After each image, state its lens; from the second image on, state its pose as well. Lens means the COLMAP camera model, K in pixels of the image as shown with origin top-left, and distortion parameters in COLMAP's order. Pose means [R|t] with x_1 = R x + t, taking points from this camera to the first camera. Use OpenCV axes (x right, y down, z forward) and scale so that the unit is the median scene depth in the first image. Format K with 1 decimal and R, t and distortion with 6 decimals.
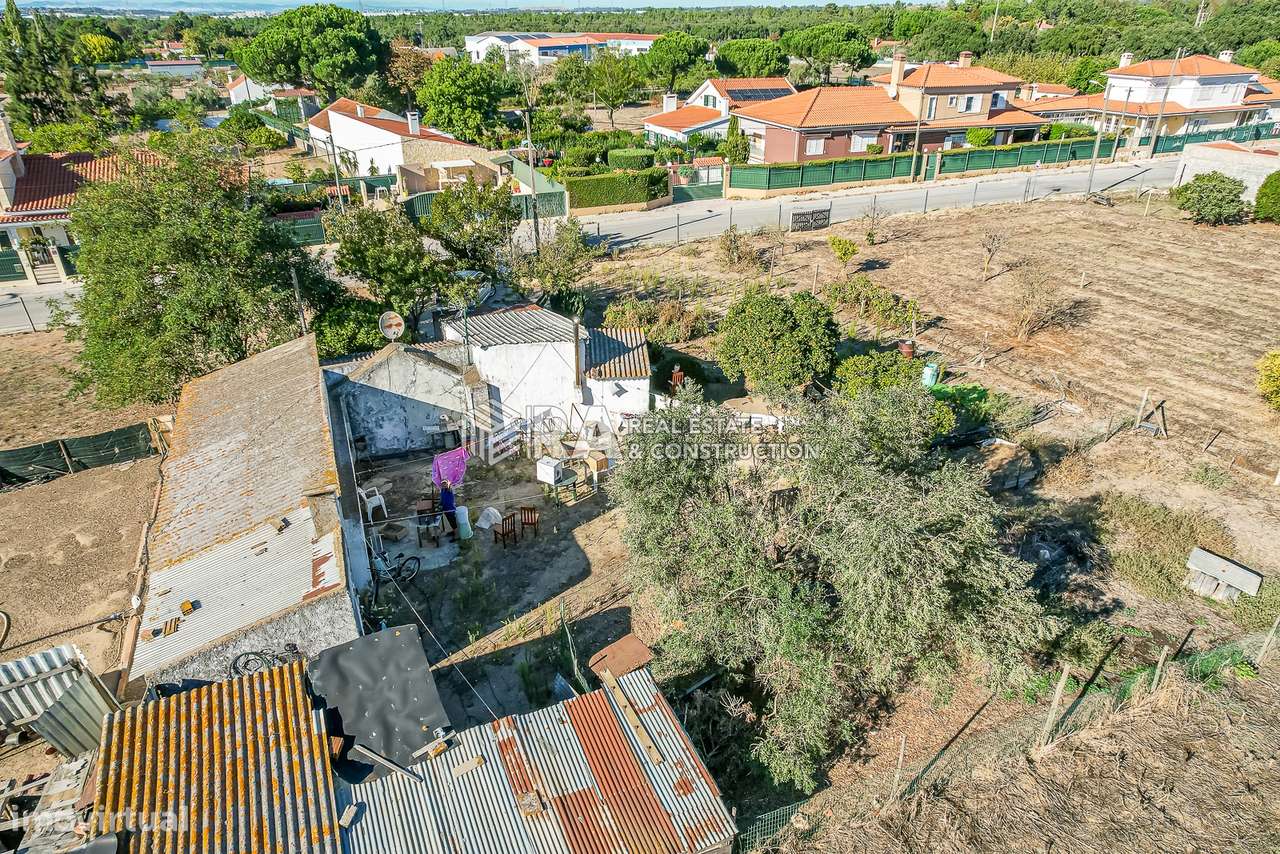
lens RADIAL K [[815.2, 0, 649.0], [0, 815.2, 434.9], [0, 0, 1]] dist [-0.082686, 0.076780]
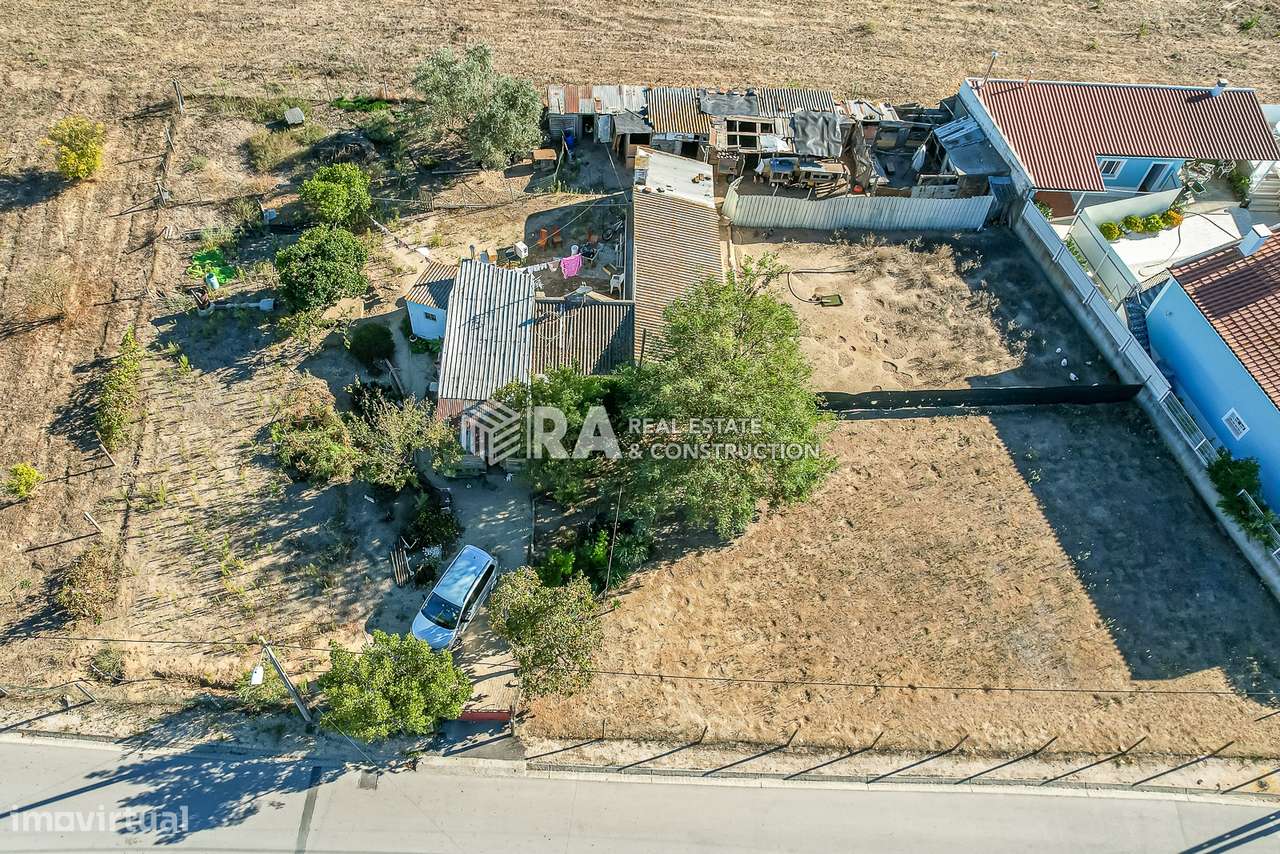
lens RADIAL K [[995.3, 0, 560.5], [0, 995.3, 437.8], [0, 0, 1]] dist [-0.077436, 0.066874]
pose [[-0.903833, -0.351865, 0.243468, -0.705937], [0.203520, 0.146994, 0.967973, -1.600850], [-0.376385, 0.924437, -0.061247, 1.201357]]
